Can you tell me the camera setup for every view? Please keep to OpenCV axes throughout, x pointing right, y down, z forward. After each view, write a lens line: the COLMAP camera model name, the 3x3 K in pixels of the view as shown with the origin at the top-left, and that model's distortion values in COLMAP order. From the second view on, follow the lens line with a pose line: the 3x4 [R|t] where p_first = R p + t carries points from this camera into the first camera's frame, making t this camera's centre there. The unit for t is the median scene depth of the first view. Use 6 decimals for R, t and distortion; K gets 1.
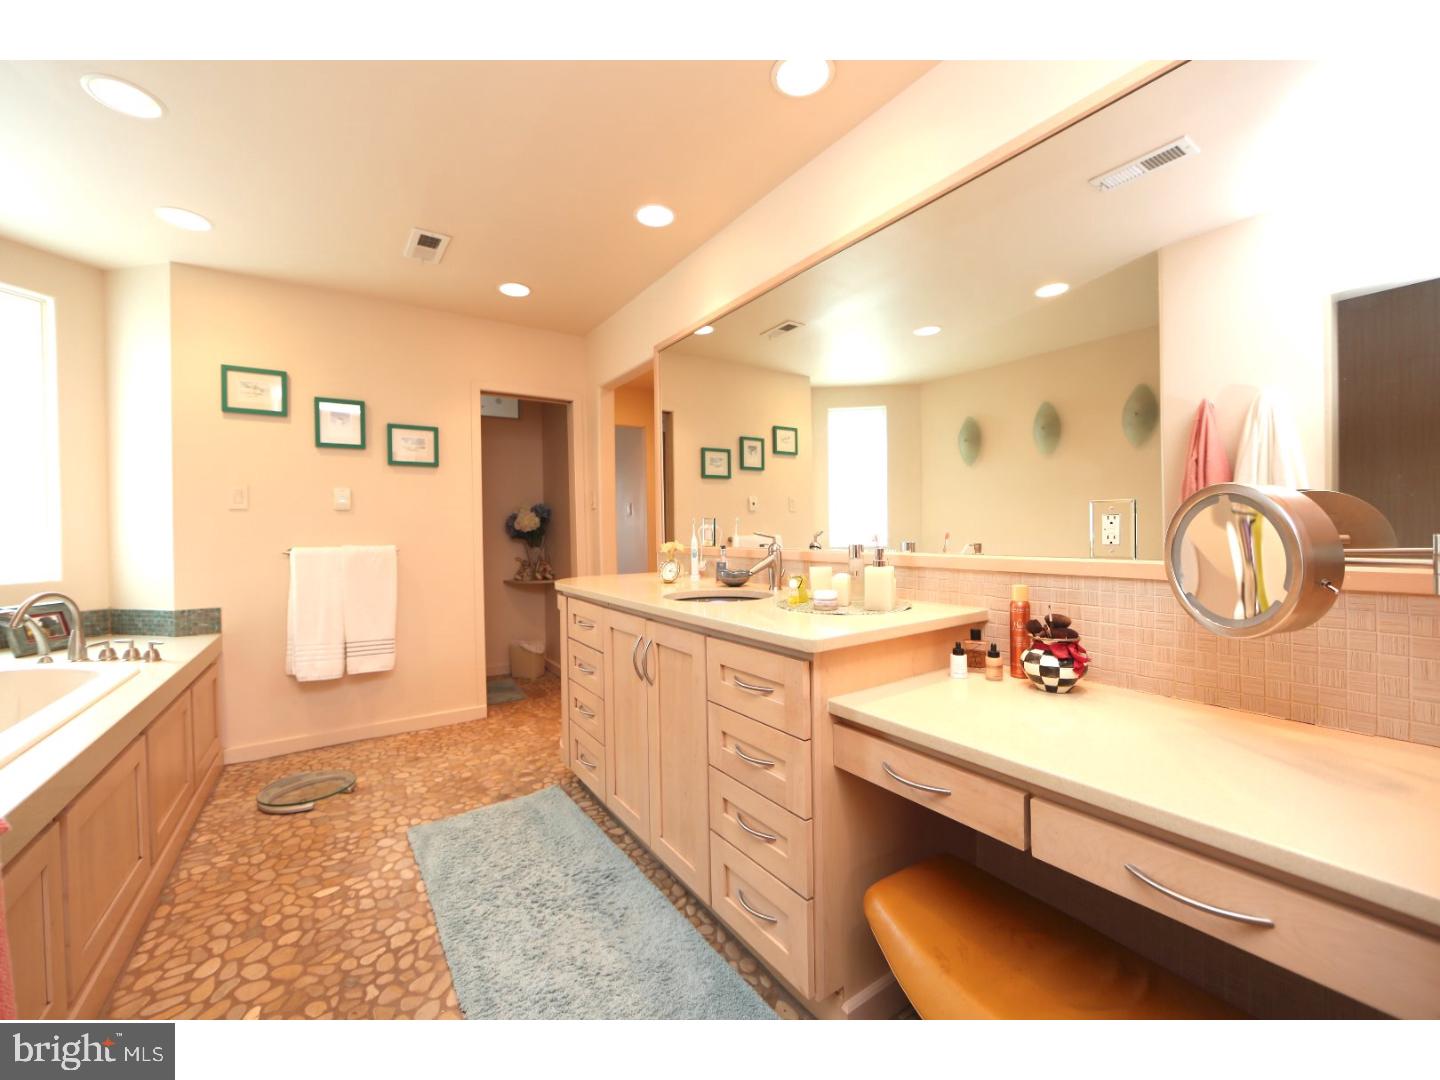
lens RADIAL K [[571.0, 0, 716.6], [0, 571.0, 534.0], [0, 0, 1]] dist [-0.012574, 0.002641]
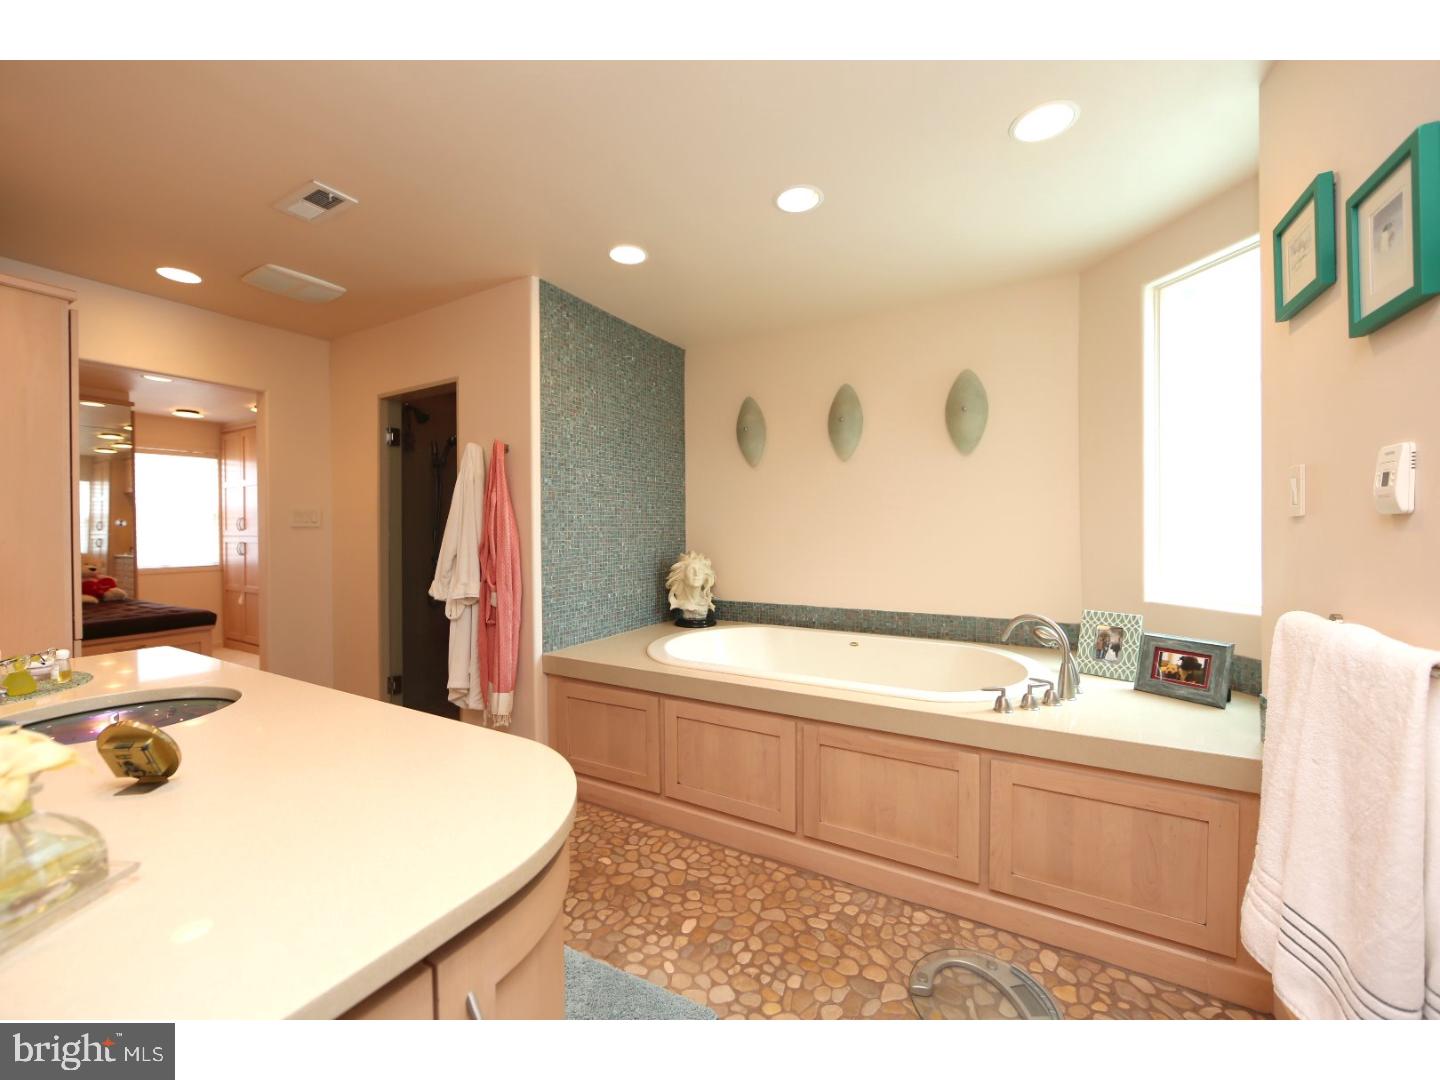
lens RADIAL K [[571.0, 0, 716.6], [0, 571.0, 534.0], [0, 0, 1]] dist [-0.012574, 0.002641]
pose [[-0.899170, 0.026450, -0.436799, -0.301037], [0.017839, 0.999557, 0.023805, -0.074076], [0.437235, 0.013612, -0.899244, 1.820552]]
